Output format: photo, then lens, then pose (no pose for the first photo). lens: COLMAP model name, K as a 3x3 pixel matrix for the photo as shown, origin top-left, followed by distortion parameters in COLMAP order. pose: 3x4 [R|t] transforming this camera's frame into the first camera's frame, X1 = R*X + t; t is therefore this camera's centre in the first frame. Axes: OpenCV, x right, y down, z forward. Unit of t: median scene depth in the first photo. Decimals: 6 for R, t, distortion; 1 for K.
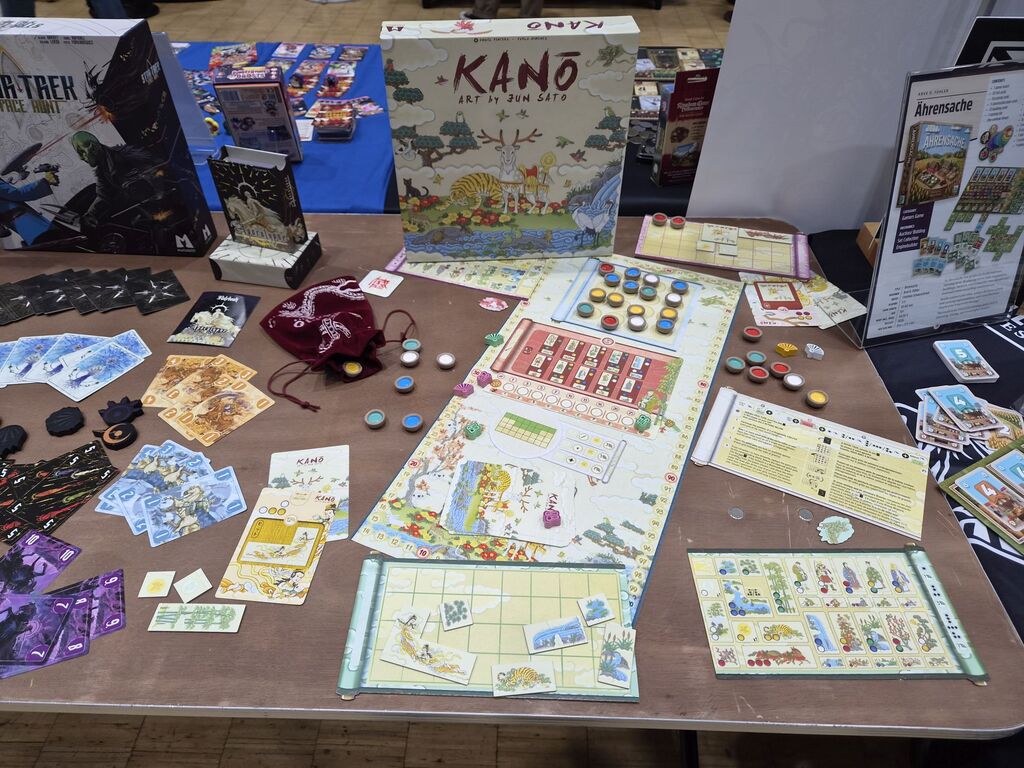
lens RADIAL K [[696.0, 0, 511.0], [0, 696.0, 401.9], [0, 0, 1]] dist [0.053198, -0.050962]
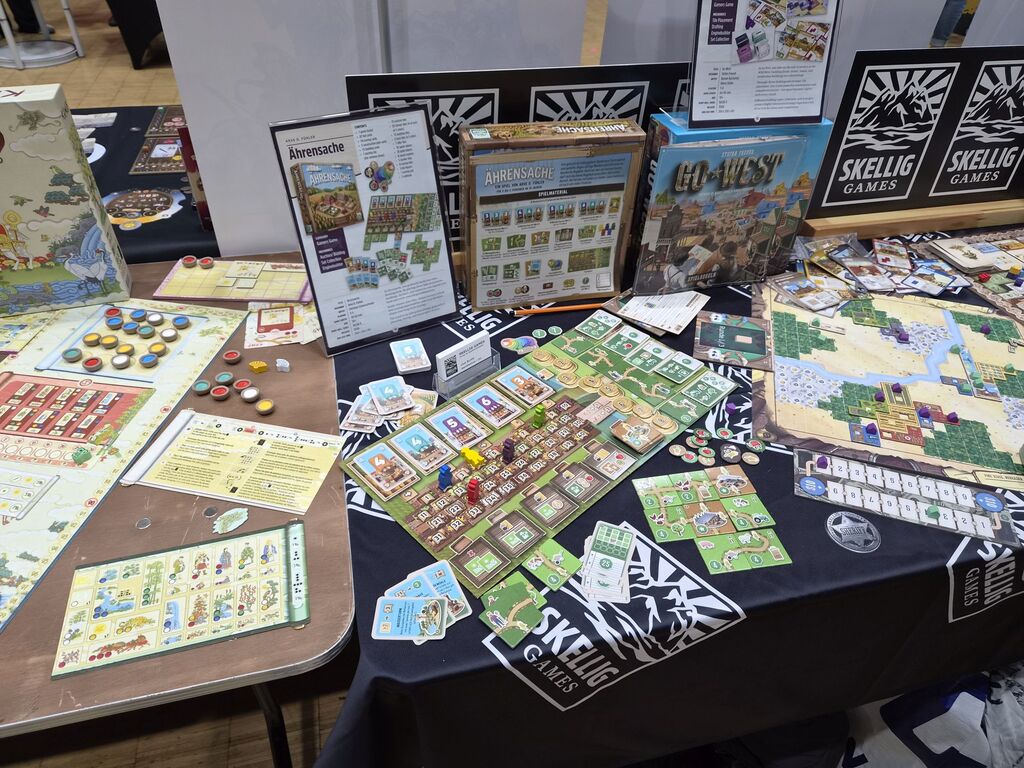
lens RADIAL K [[692.7, 0, 512.0], [0, 692.7, 384.0], [0, 0, 1]] dist [0.054812, -0.056803]
pose [[0.958361, -0.146969, 0.244836, 0.535159], [0.165282, 0.984661, -0.055897, 0.085352], [-0.232866, 0.094037, 0.967952, -0.170701]]
